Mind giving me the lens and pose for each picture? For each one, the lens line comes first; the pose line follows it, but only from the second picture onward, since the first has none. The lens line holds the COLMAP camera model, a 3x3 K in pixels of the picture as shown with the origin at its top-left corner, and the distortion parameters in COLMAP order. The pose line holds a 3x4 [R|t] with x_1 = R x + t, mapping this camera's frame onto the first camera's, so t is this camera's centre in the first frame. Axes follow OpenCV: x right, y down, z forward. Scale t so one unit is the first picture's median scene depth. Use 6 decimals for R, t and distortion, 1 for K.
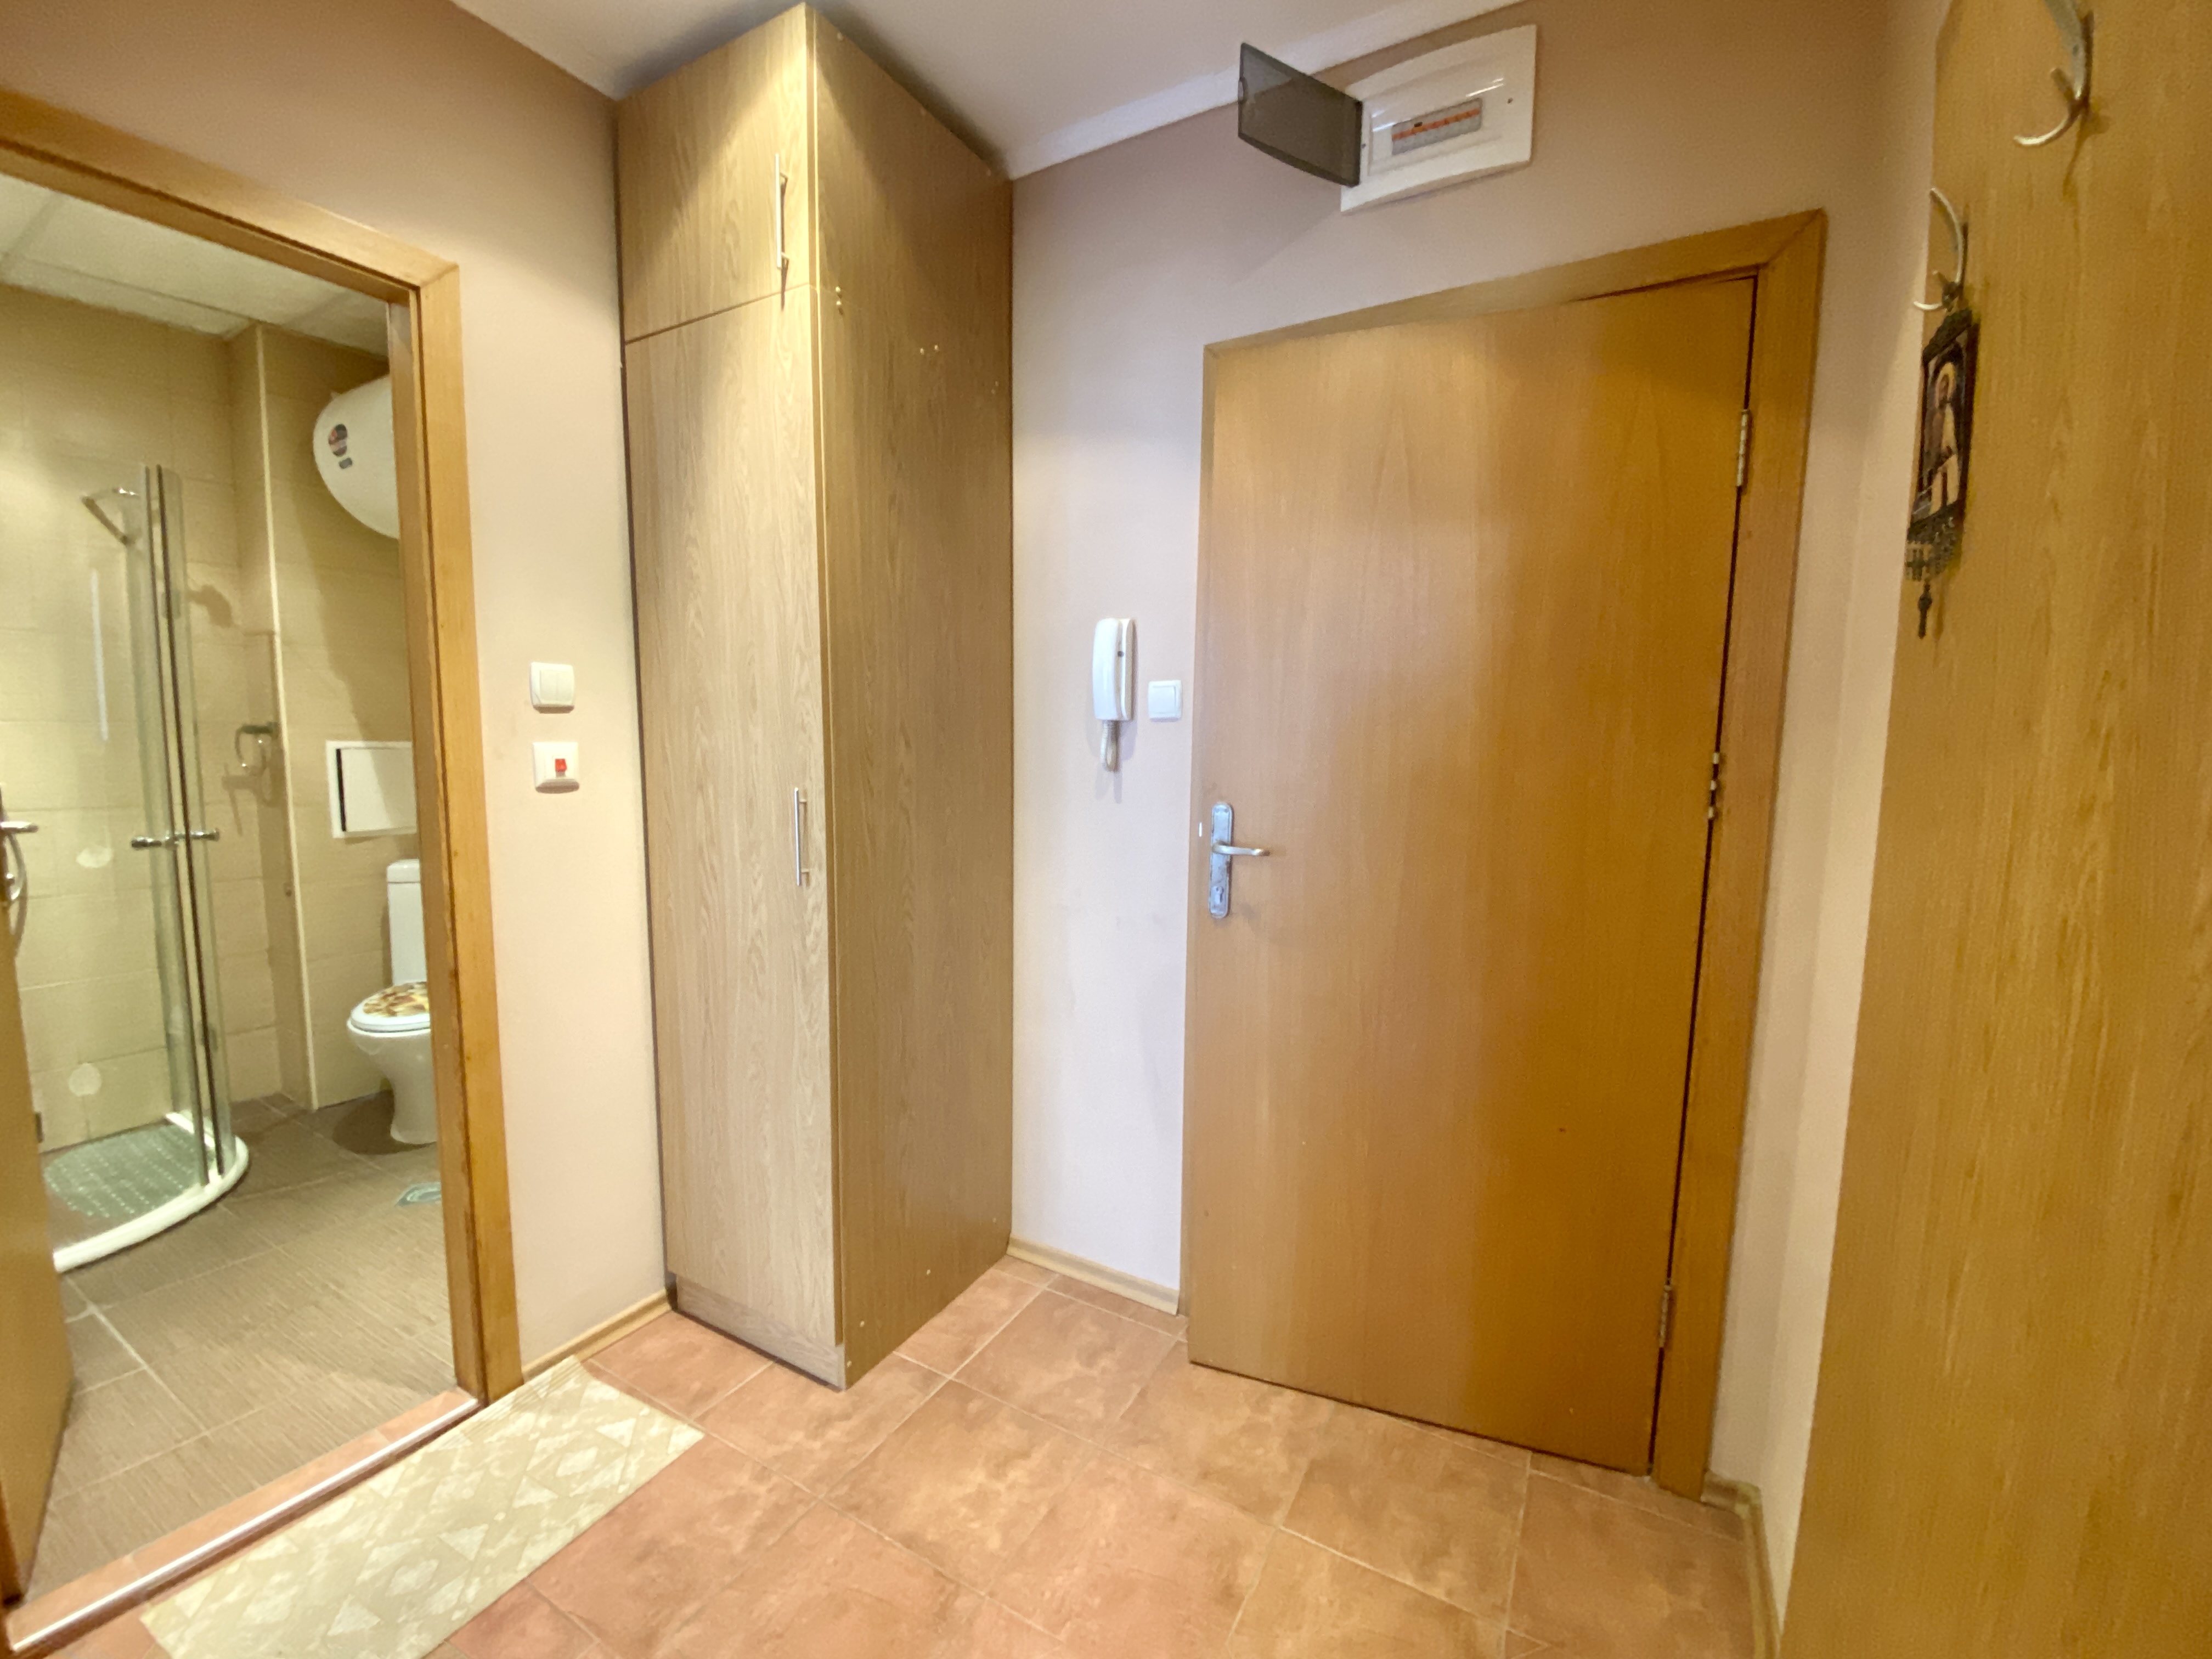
lens RADIAL K [[920.7, 0, 1098.9], [0, 920.7, 842.6], [0, 0, 1]] dist [0.021920, -0.021122]
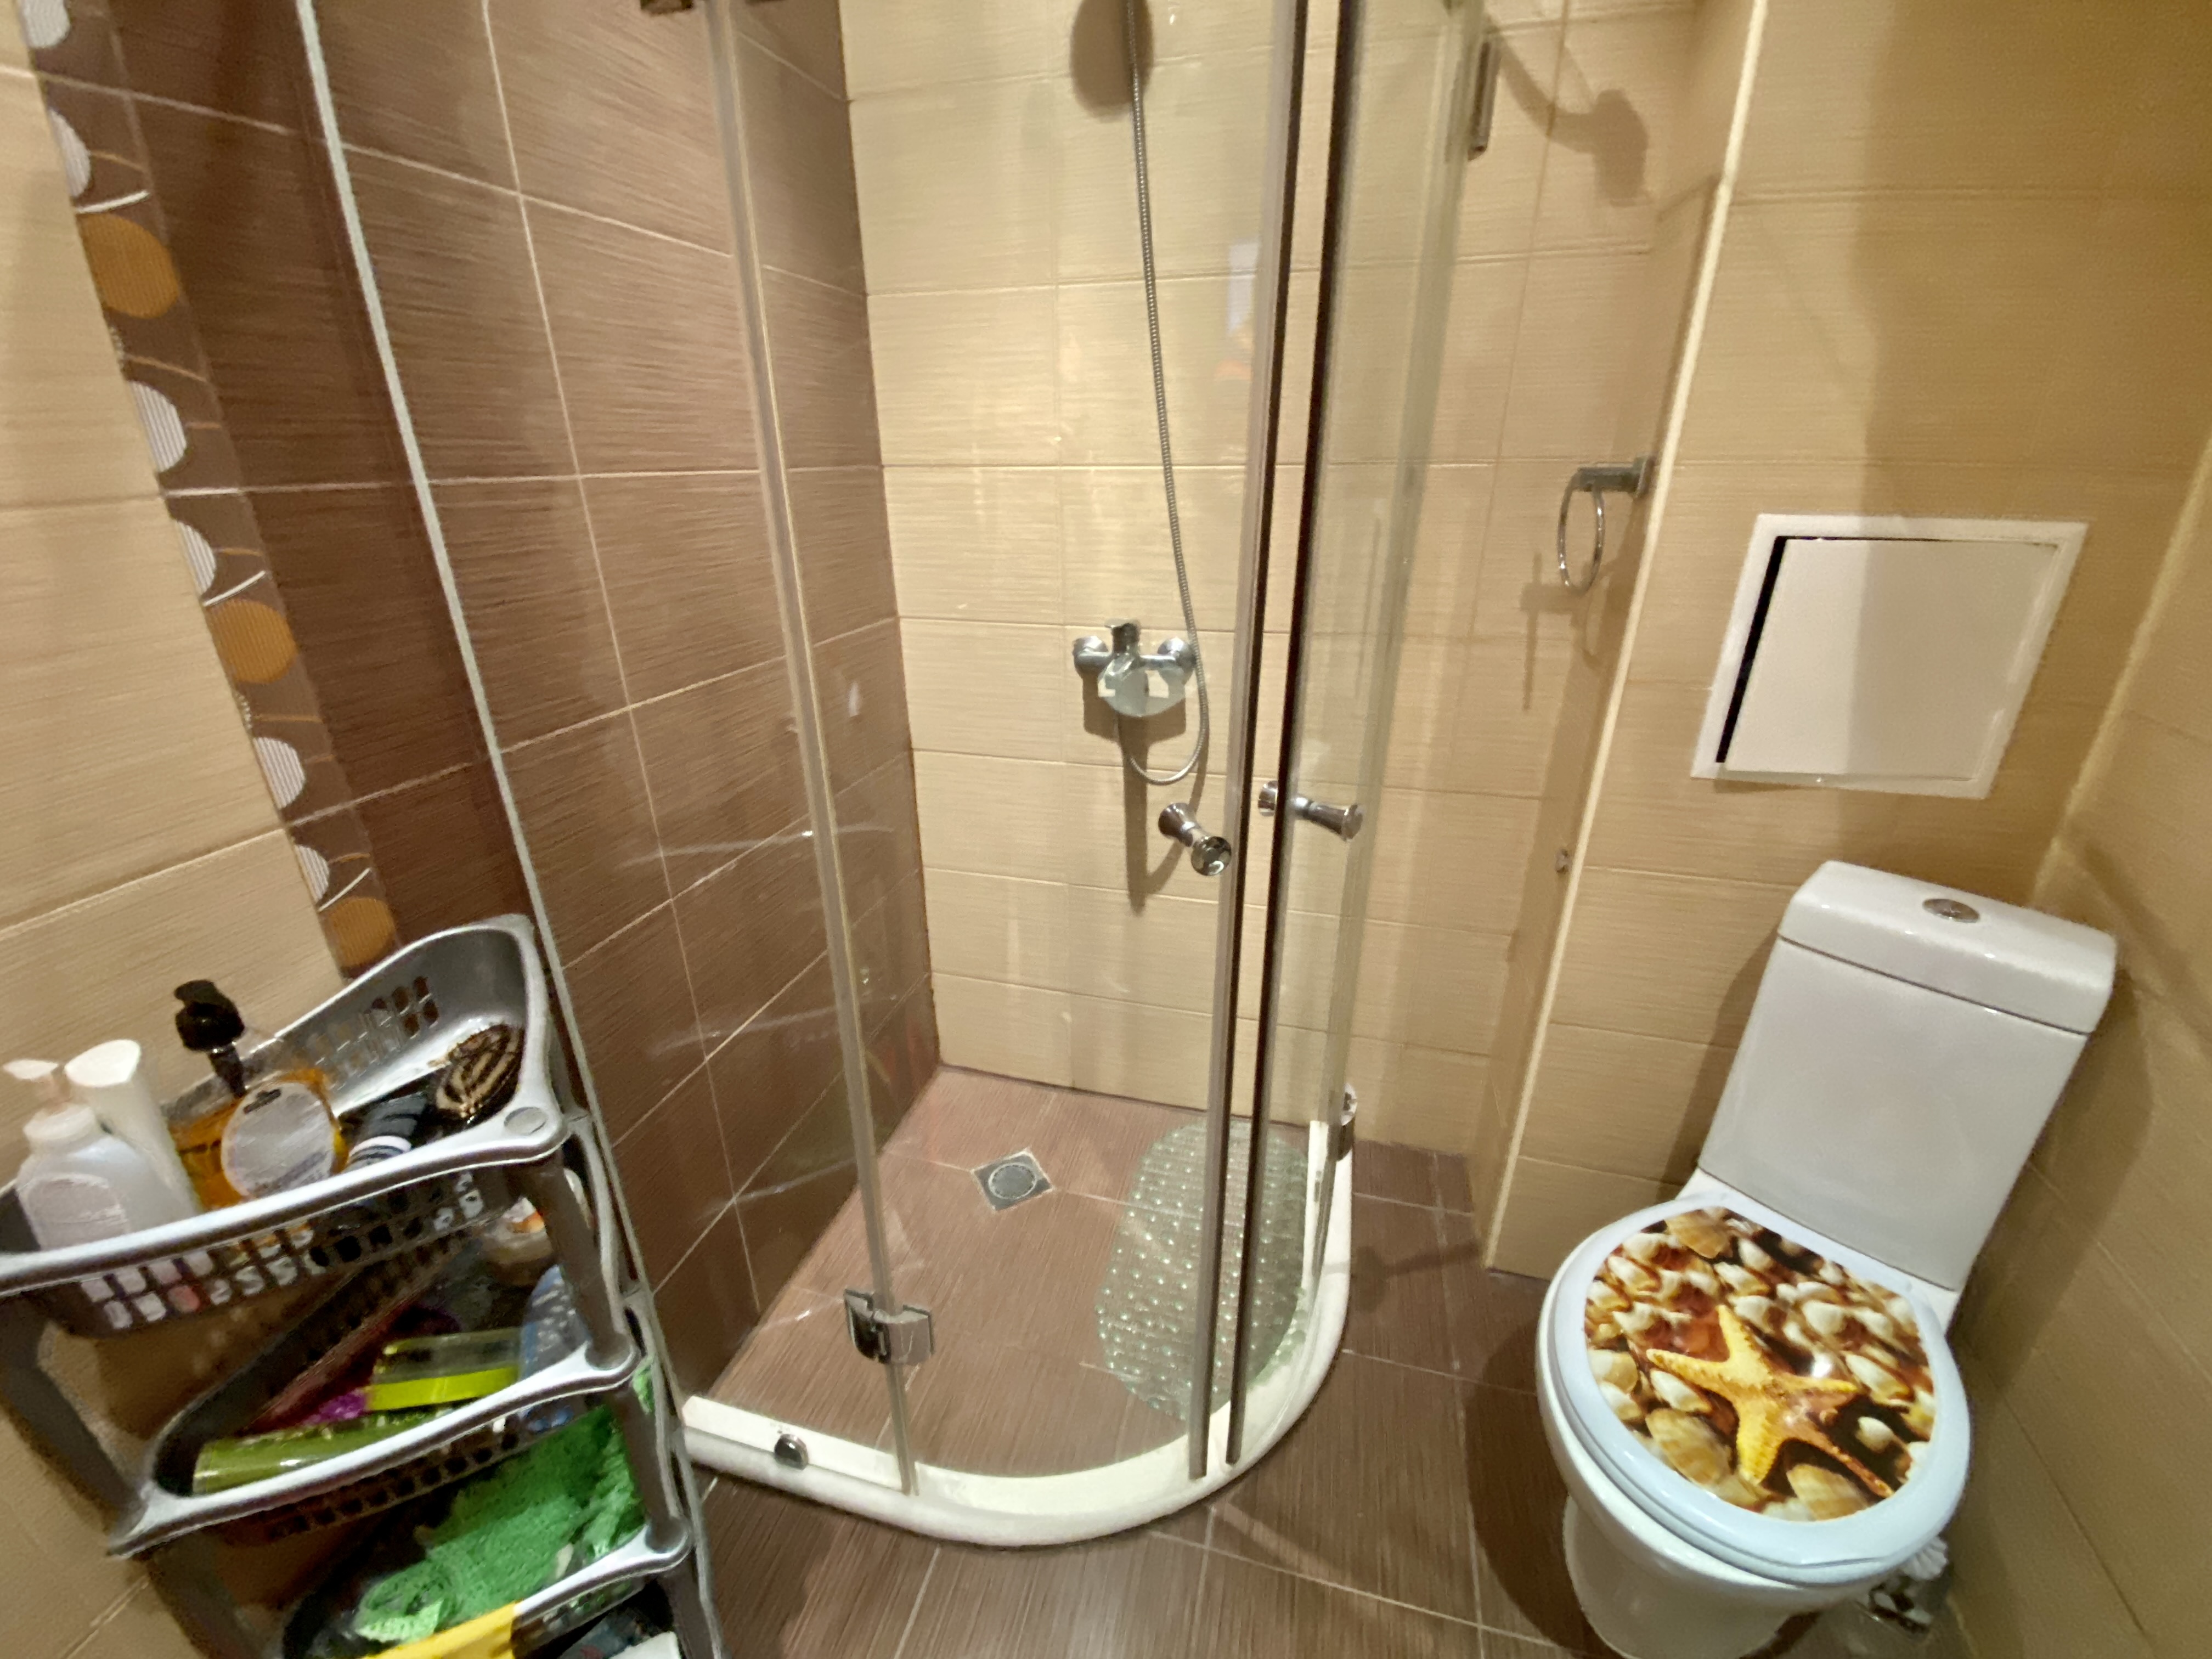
lens RADIAL K [[891.3, 0, 1106.0], [0, 891.3, 829.5], [0, 0, 1]] dist [0.003757, -0.013850]
pose [[0.259696, 0.366179, -0.893572, -0.563714], [-0.095750, 0.930523, 0.353494, -0.095802], [0.960932, -0.006241, 0.276715, 0.679624]]
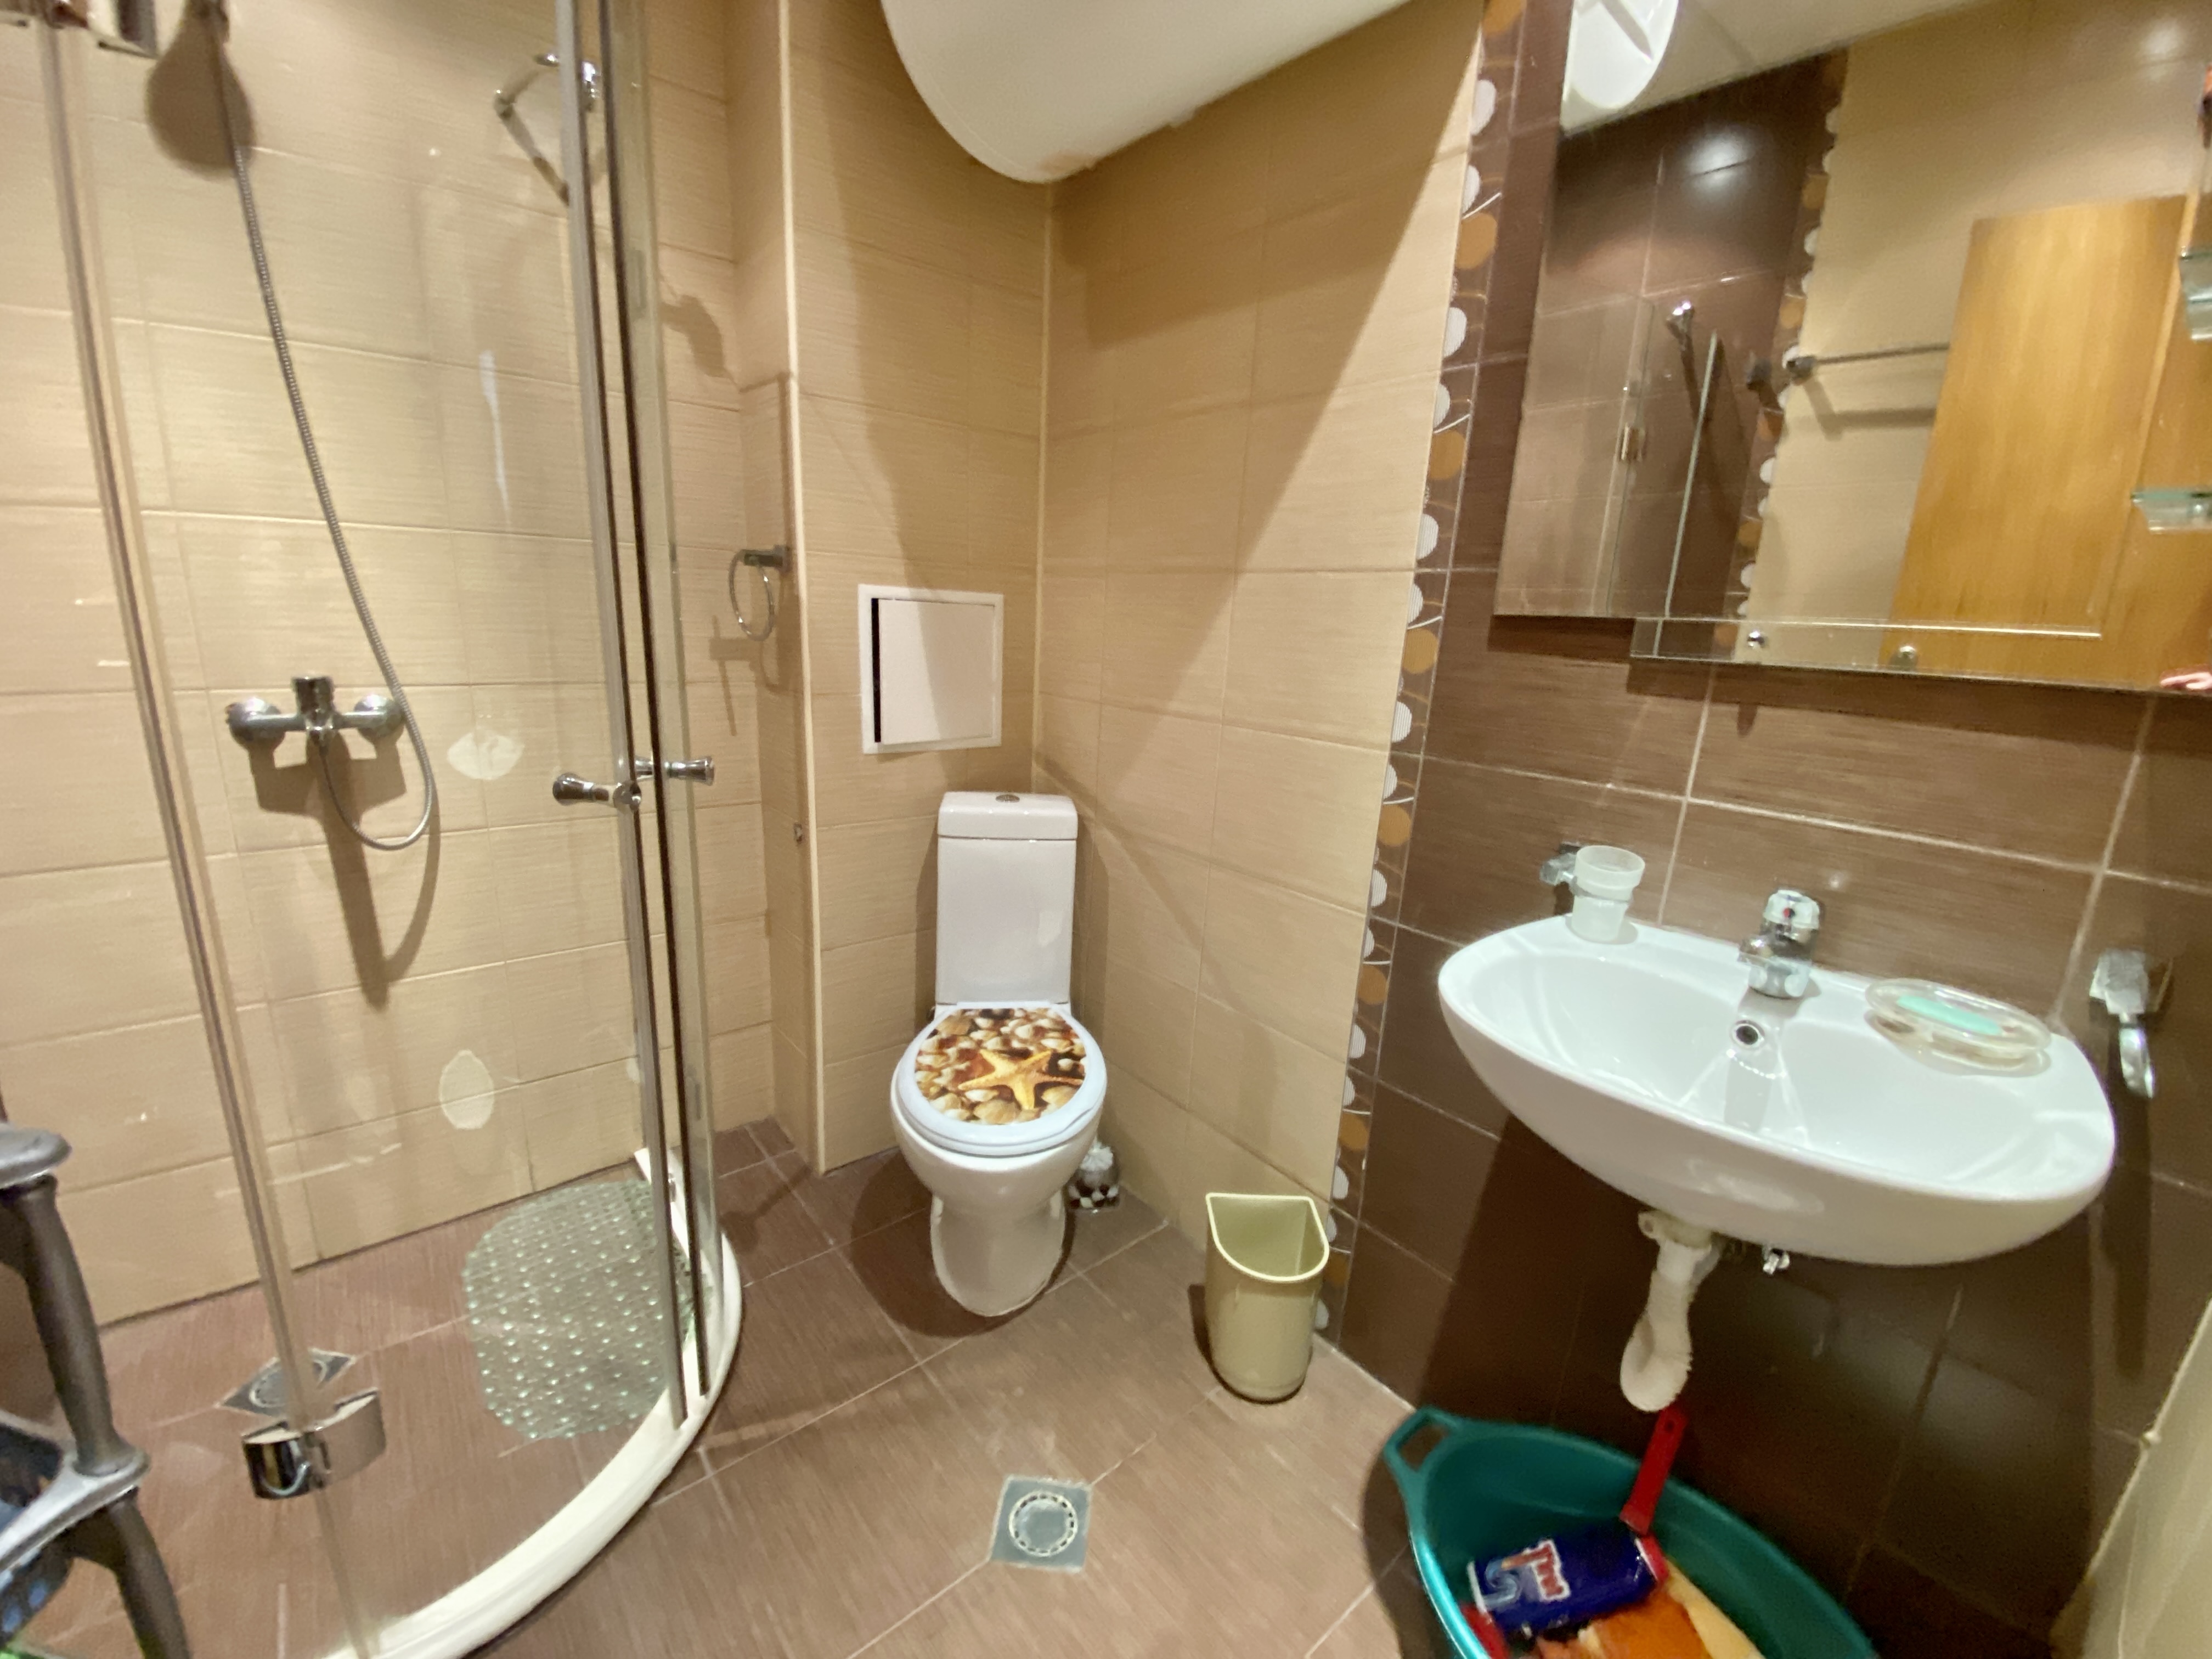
lens RADIAL K [[889.0, 0, 1100.6], [0, 889.0, 840.3], [0, 0, 1]] dist [0.050948, -0.041598]
pose [[0.940142, 0.120722, -0.318683, -0.508740], [-0.076363, 0.986000, 0.148235, -0.047451], [0.332117, -0.115026, 0.936198, 0.521851]]
